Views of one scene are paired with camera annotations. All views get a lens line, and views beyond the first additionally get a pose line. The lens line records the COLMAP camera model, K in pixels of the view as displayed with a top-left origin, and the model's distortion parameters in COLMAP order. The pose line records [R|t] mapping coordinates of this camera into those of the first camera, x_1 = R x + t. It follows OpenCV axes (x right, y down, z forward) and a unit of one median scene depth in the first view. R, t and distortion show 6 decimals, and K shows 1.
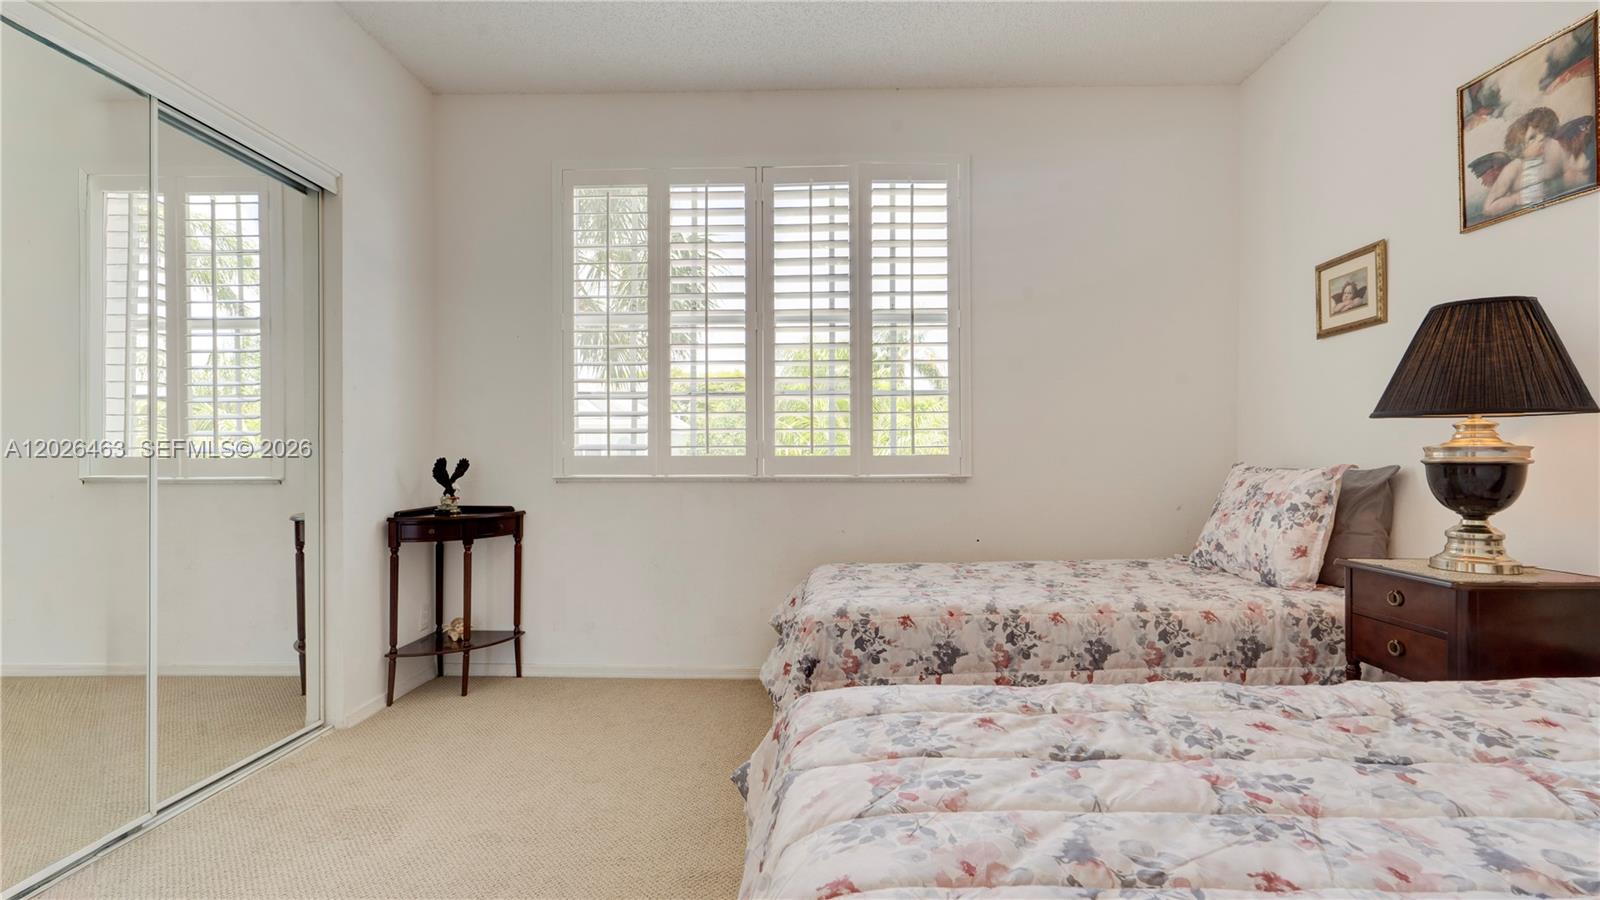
lens RADIAL K [[731.2, 0, 803.1], [0, 731.2, 452.0], [0, 0, 1]] dist [-0.001108, 0.000646]
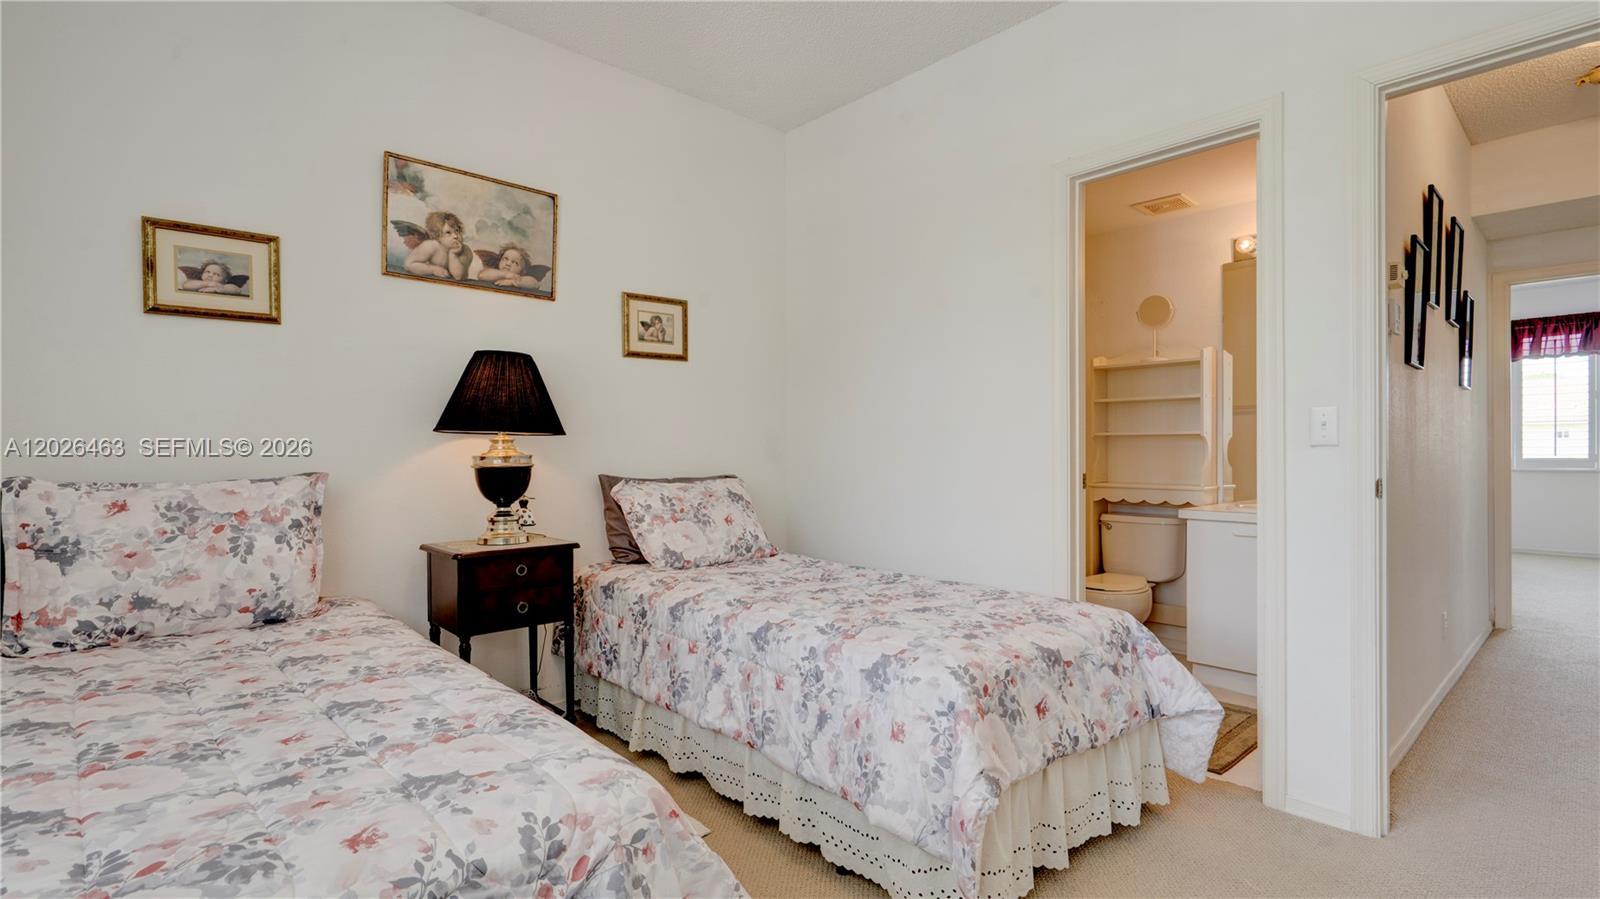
lens RADIAL K [[771.5, 0, 800.0], [0, 771.5, 449.5], [0, 0, 1]] dist [-0.002968, 0.000983]
pose [[-0.702873, 0.003035, 0.711309, -0.409064], [-0.001779, 0.999980, -0.006024, -0.007980], [-0.711313, -0.005499, -0.702854, 1.241169]]
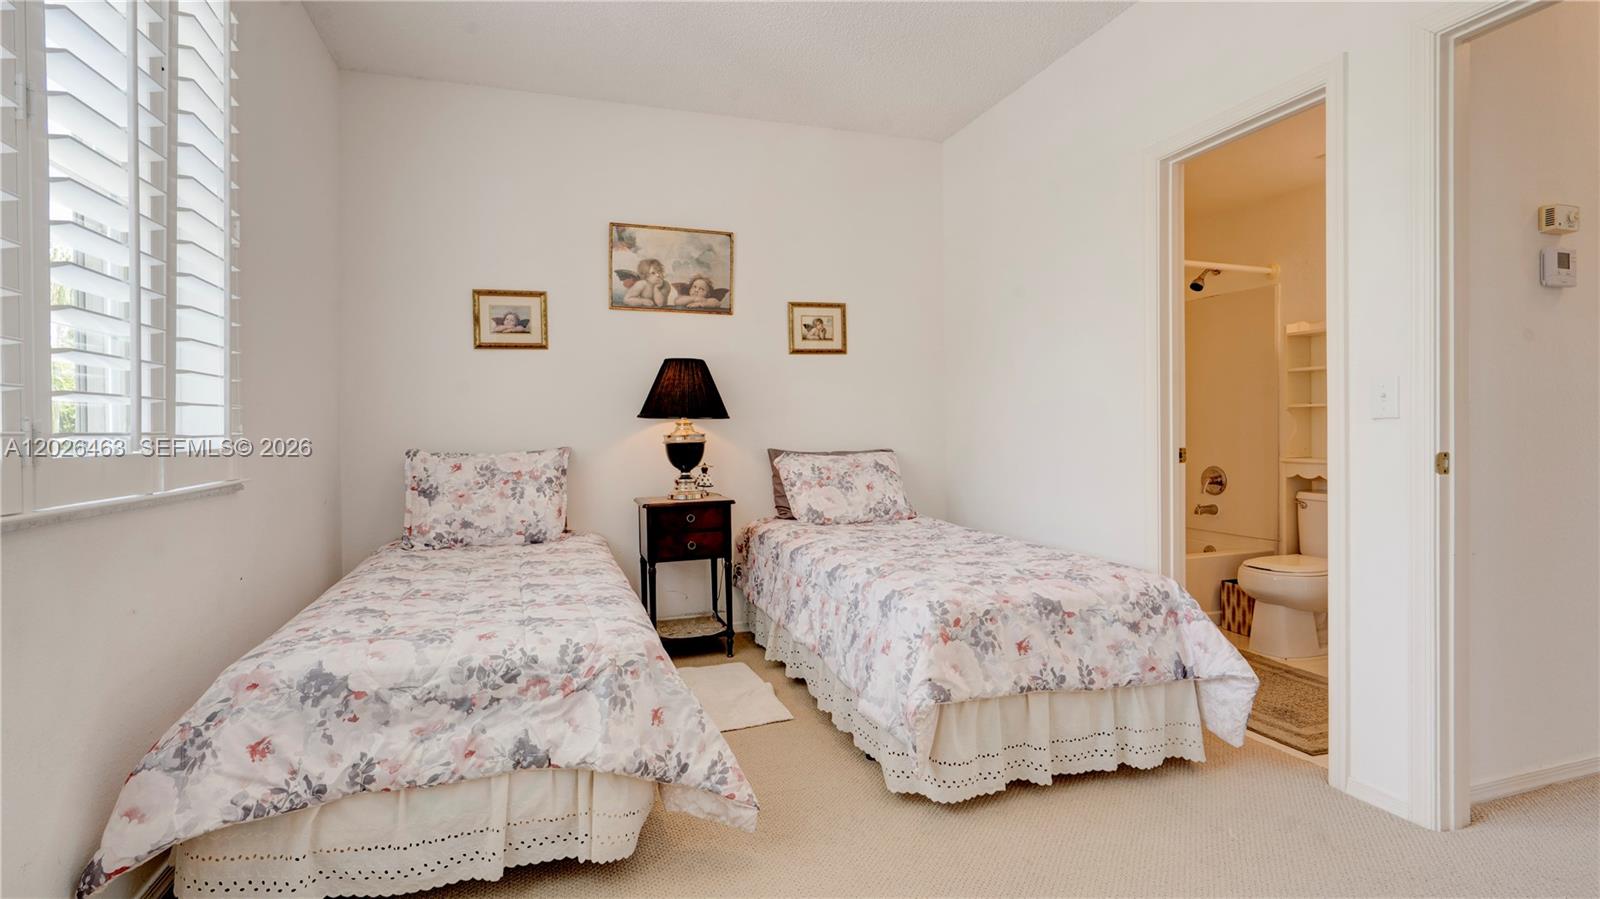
lens RADIAL K [[762.6, 0, 774.8], [0, 762.6, 433.2], [0, 0, 1]] dist [-0.010074, 0.000248]
pose [[-0.331039, 0.000147, 0.943617, -0.794979], [0.008711, 0.999958, 0.002900, -0.010589], [-0.943577, 0.009180, -0.331026, 1.091608]]
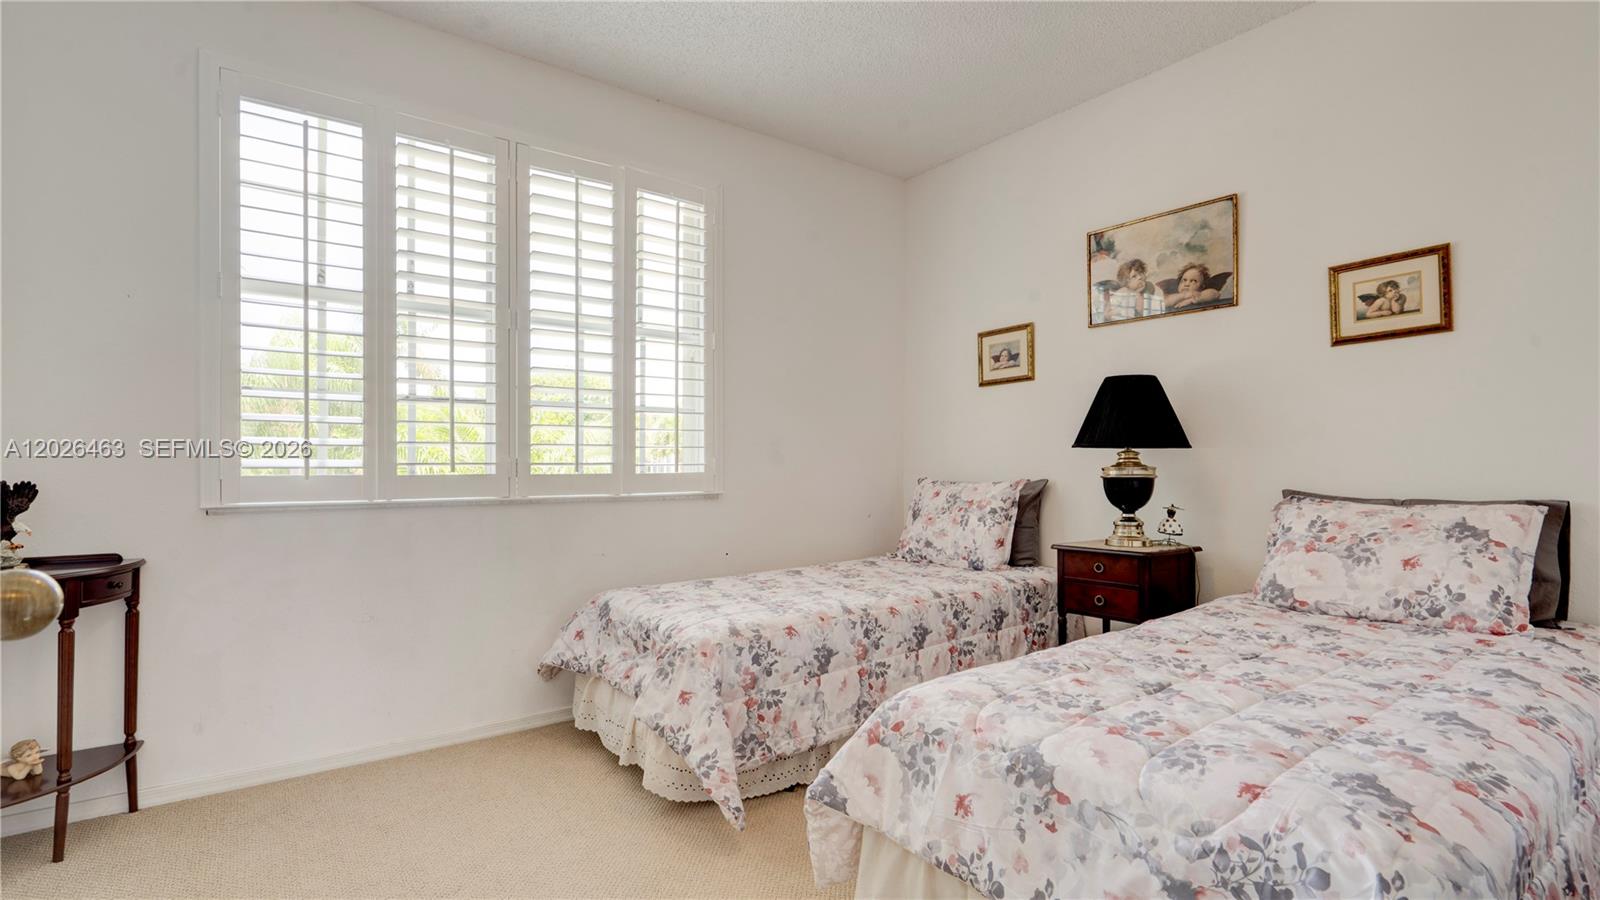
lens RADIAL K [[745.9, 0, 806.4], [0, 745.9, 459.2], [0, 0, 1]] dist [-0.001239, 0.000581]
pose [[0.781902, 0.006732, 0.623365, -0.478426], [-0.000873, 0.999953, -0.009703, -0.006468], [-0.623401, 0.007043, 0.781871, 0.130778]]
